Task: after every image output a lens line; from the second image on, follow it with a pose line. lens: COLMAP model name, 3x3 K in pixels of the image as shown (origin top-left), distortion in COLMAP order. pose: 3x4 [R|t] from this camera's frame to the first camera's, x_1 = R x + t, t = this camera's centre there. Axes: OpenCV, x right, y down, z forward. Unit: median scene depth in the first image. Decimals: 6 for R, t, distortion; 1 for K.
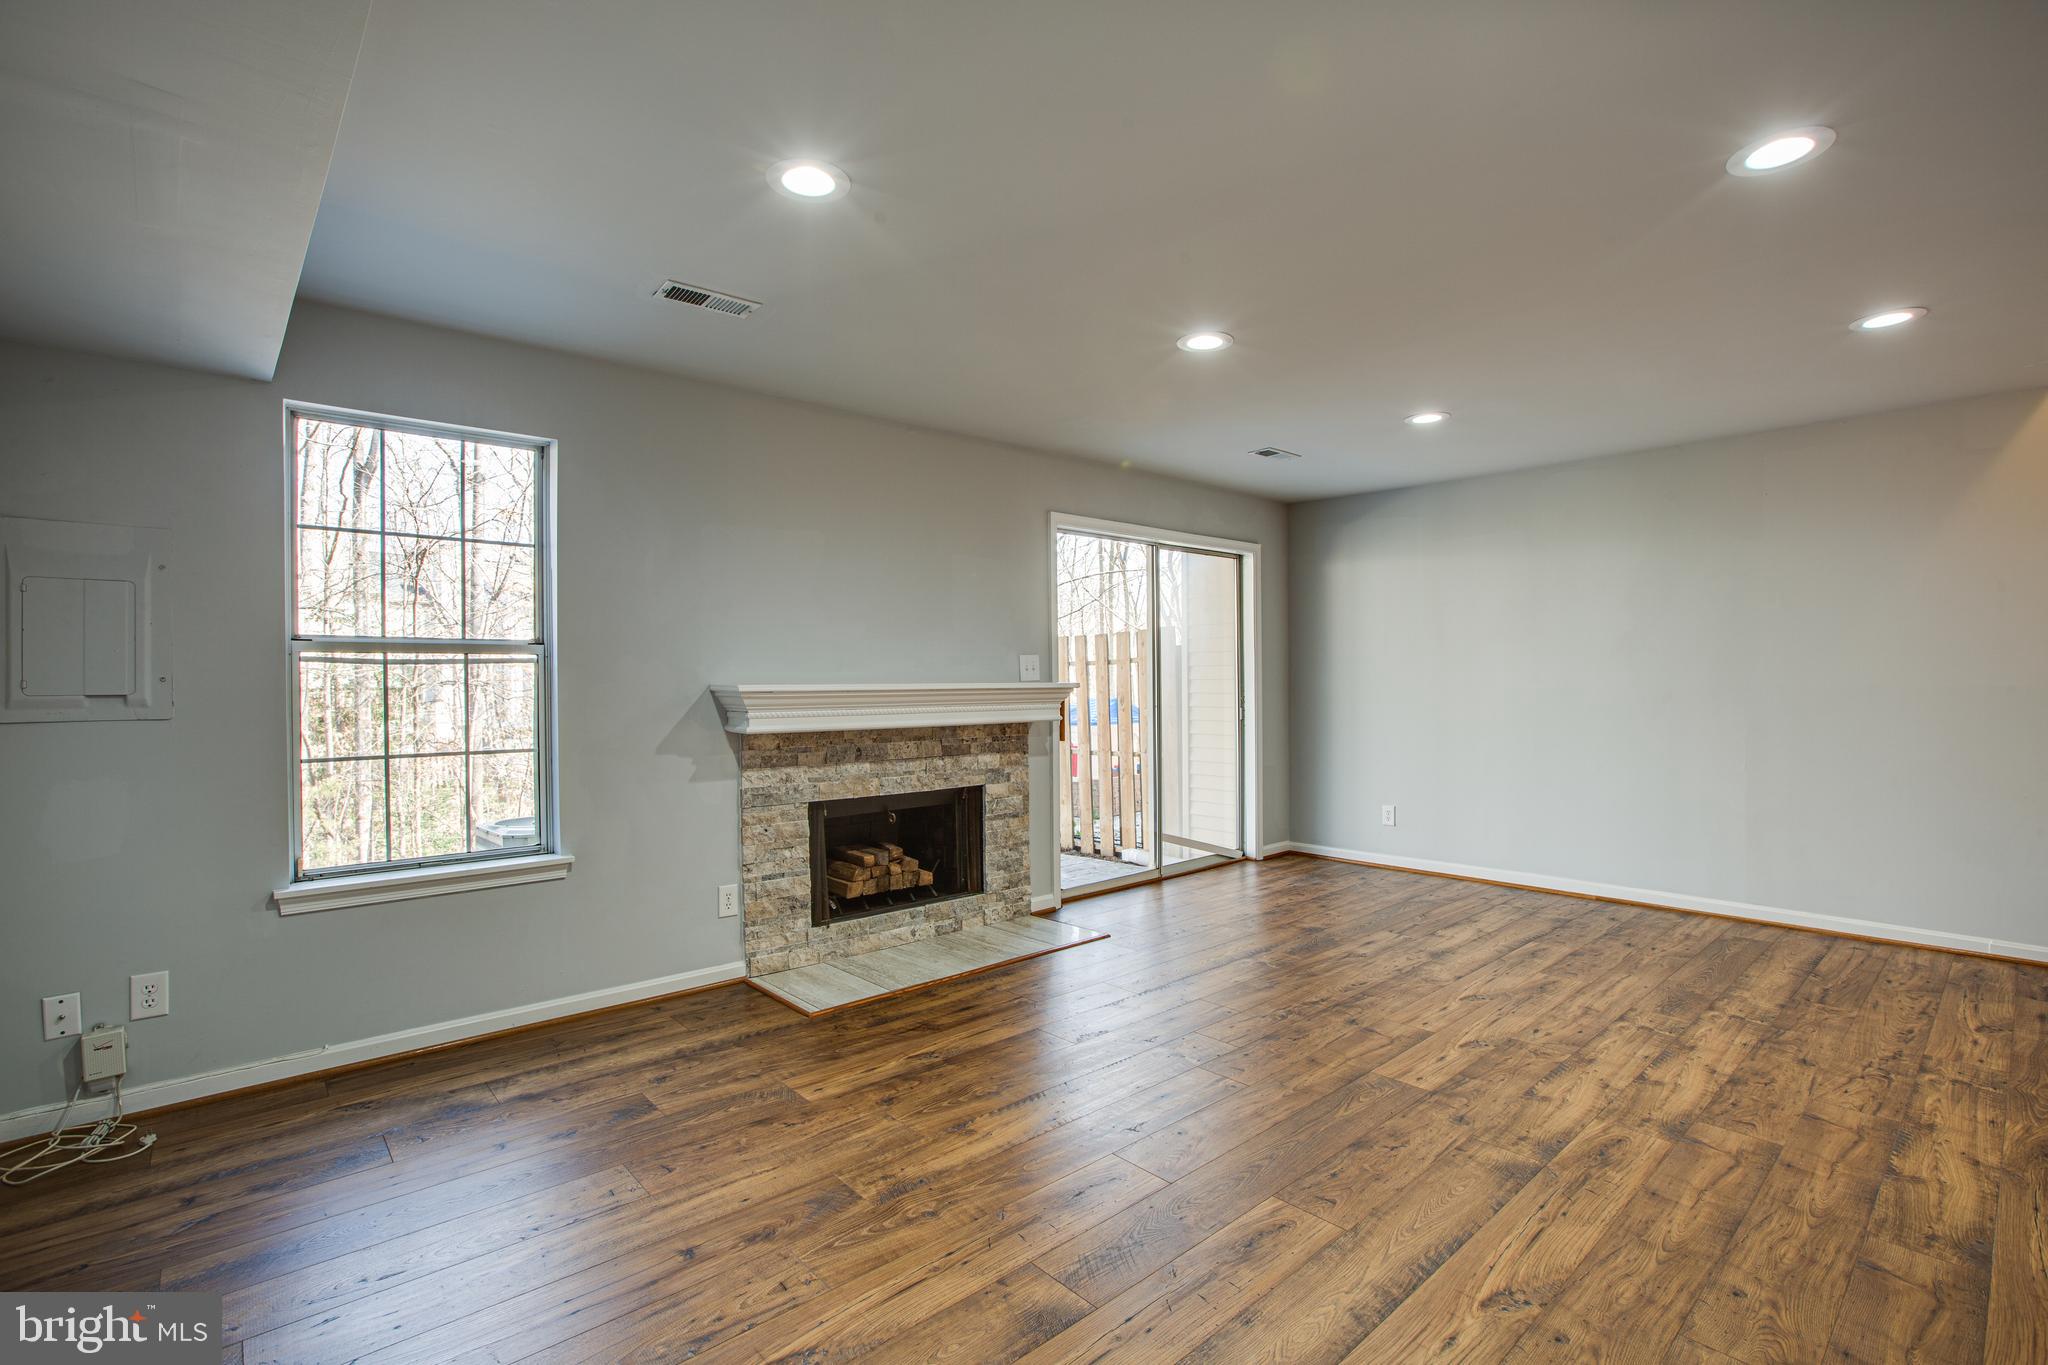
lens RADIAL K [[936.0, 0, 1021.2], [0, 936.0, 681.0], [0, 0, 1]] dist [-0.031907, 0.007675]
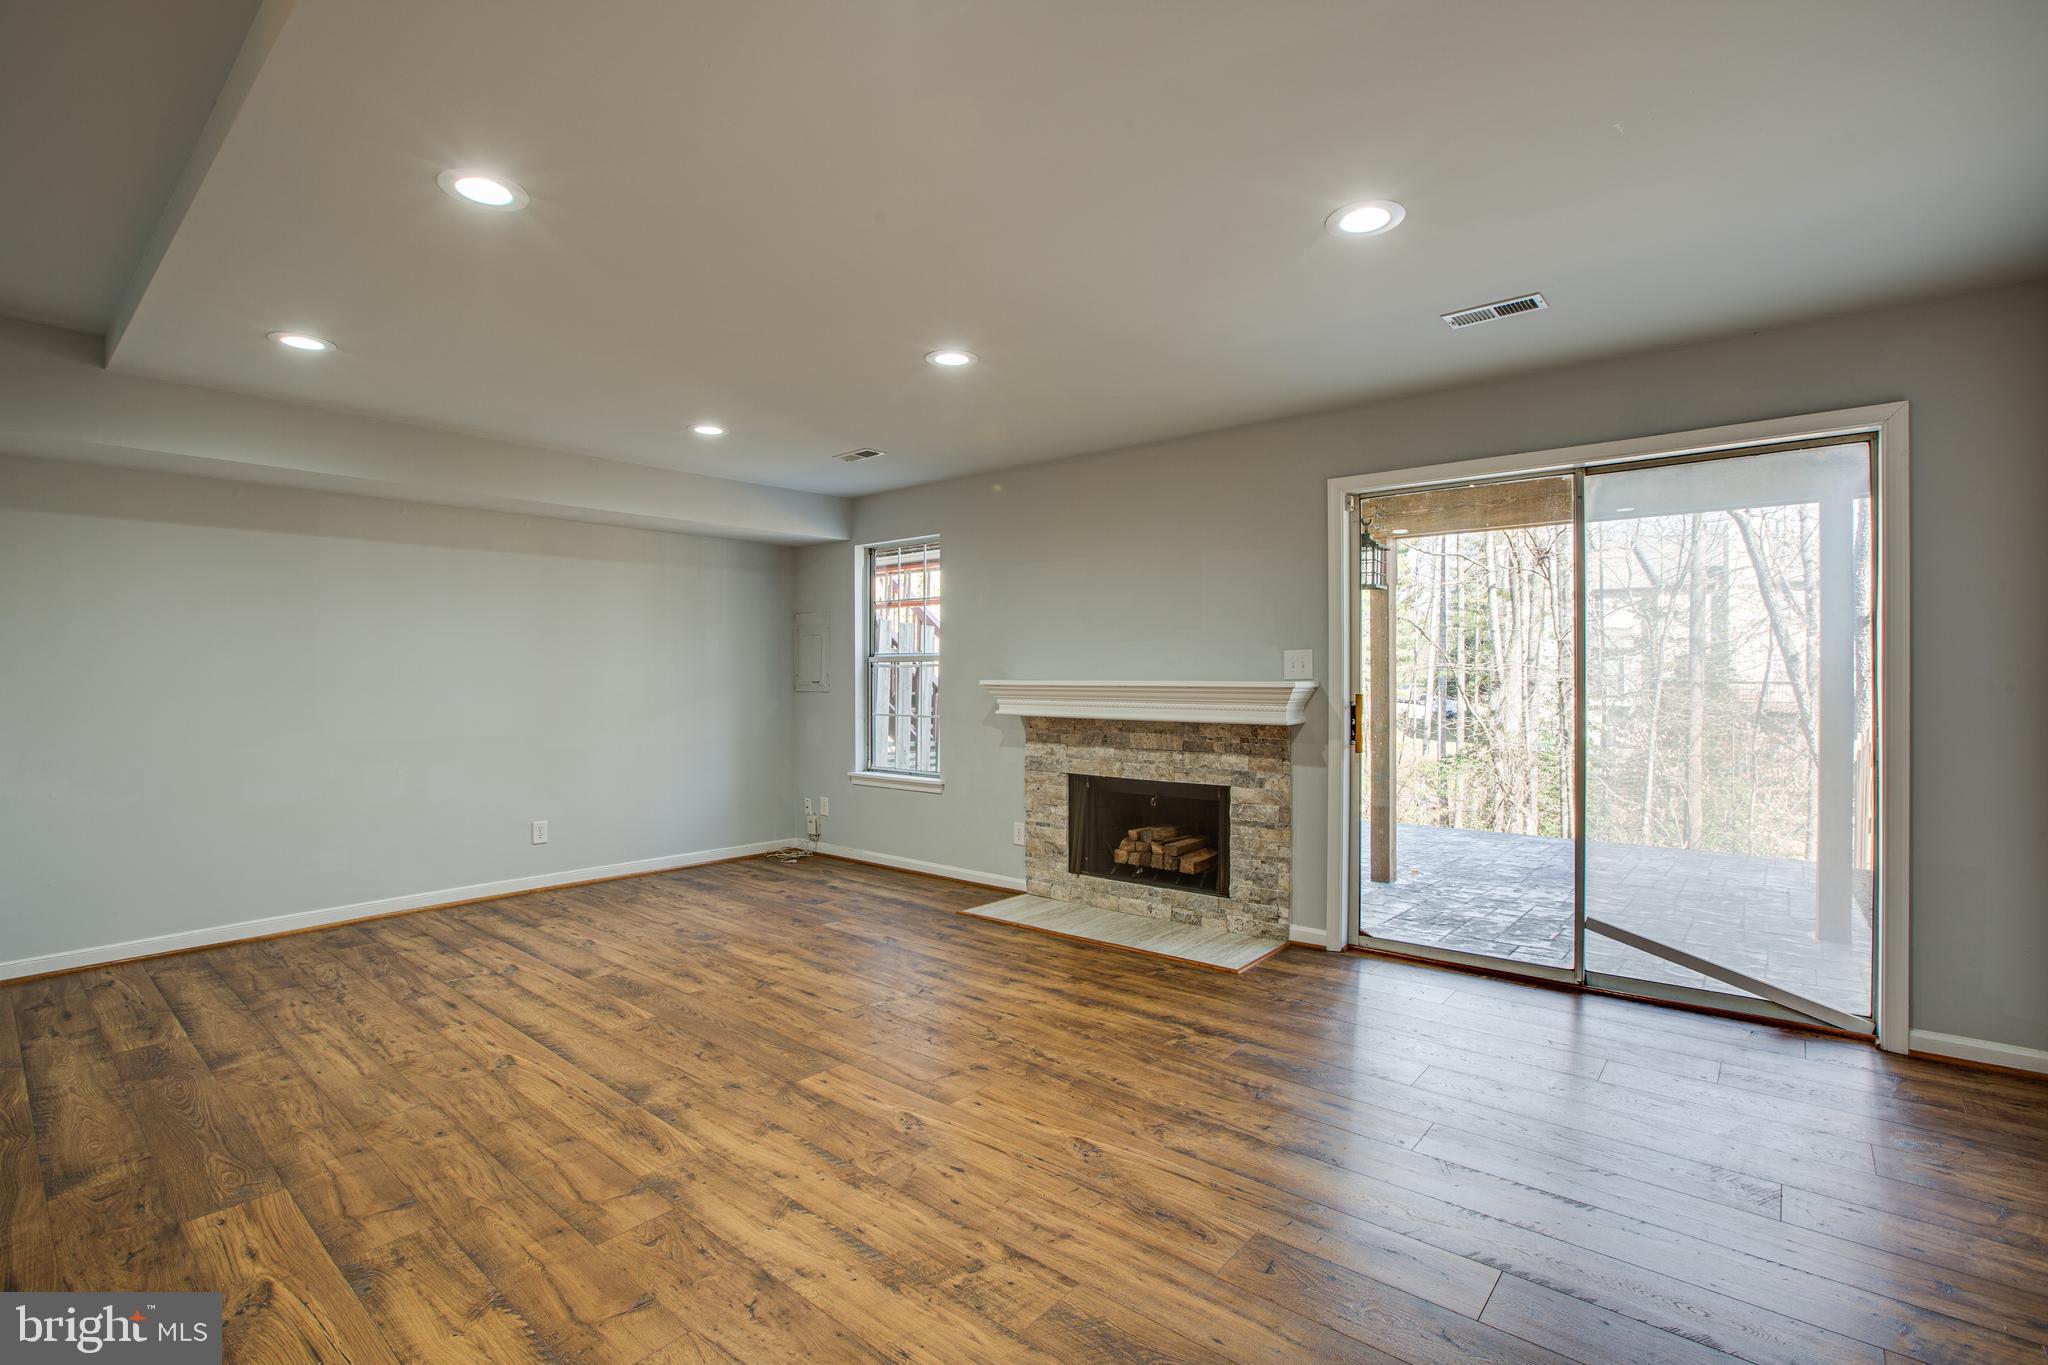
lens RADIAL K [[948.5, 0, 1037.3], [0, 948.5, 681.2], [0, 0, 1]] dist [-0.054652, 0.019500]
pose [[0.140331, 0.008823, -0.990065, 1.055082], [0.000249, 0.999960, 0.008946, -0.007159], [0.990105, -0.001502, 0.140323, 0.786935]]
